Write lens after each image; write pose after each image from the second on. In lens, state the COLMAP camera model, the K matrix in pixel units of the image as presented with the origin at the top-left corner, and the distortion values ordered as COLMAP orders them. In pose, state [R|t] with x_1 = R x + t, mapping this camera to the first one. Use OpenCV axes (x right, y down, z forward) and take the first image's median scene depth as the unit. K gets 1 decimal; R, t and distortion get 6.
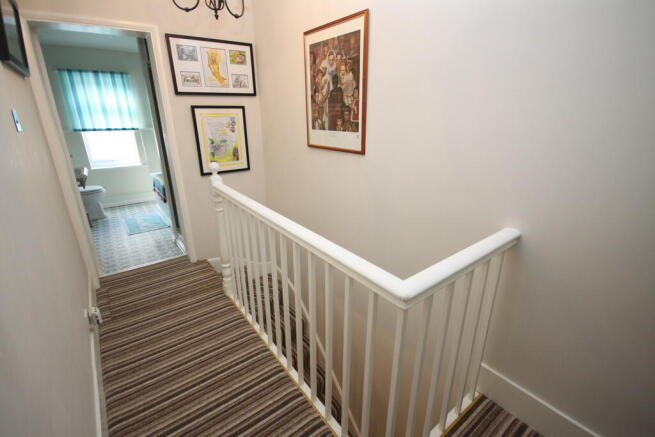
lens RADIAL K [[299.2, 0, 331.0], [0, 299.2, 219.5], [0, 0, 1]] dist [-0.003696, -0.006202]
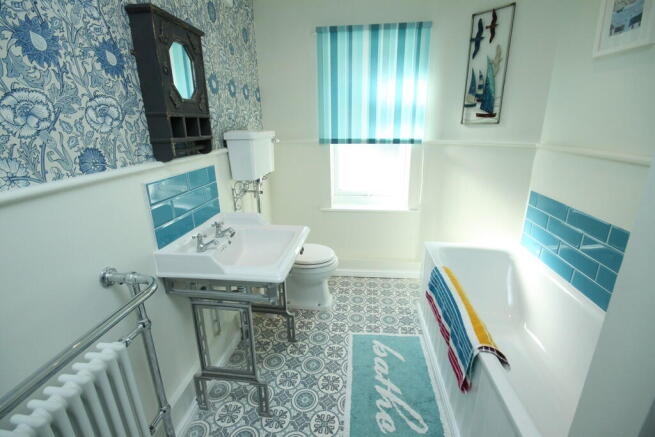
lens RADIAL K [[299.2, 0, 328.4], [0, 299.2, 218.4], [0, 0, 1]] dist [-0.003696, -0.006202]
pose [[0.710087, 0.205171, -0.673559, -0.418847], [-0.223875, 0.972751, 0.060291, -0.185685], [0.667575, 0.107981, 0.736670, 0.577373]]
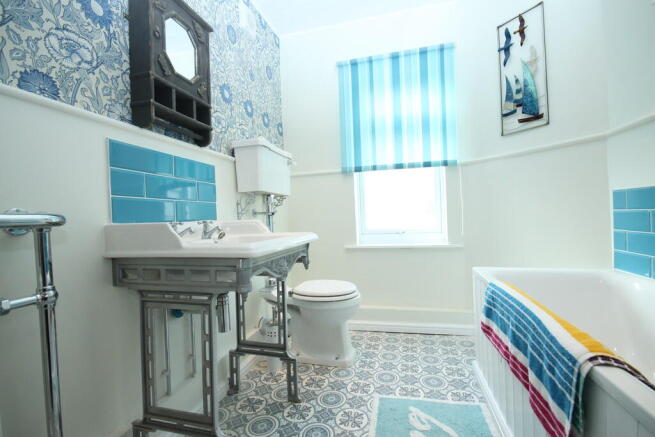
lens RADIAL K [[299.2, 0, 329.2], [0, 299.2, 218.3], [0, 0, 1]] dist [-0.003696, -0.006202]
pose [[0.606310, -0.016856, -0.795050, -0.439462], [-0.233475, 0.951942, -0.198232, -0.103183], [0.760183, 0.305815, 0.573236, 0.672894]]
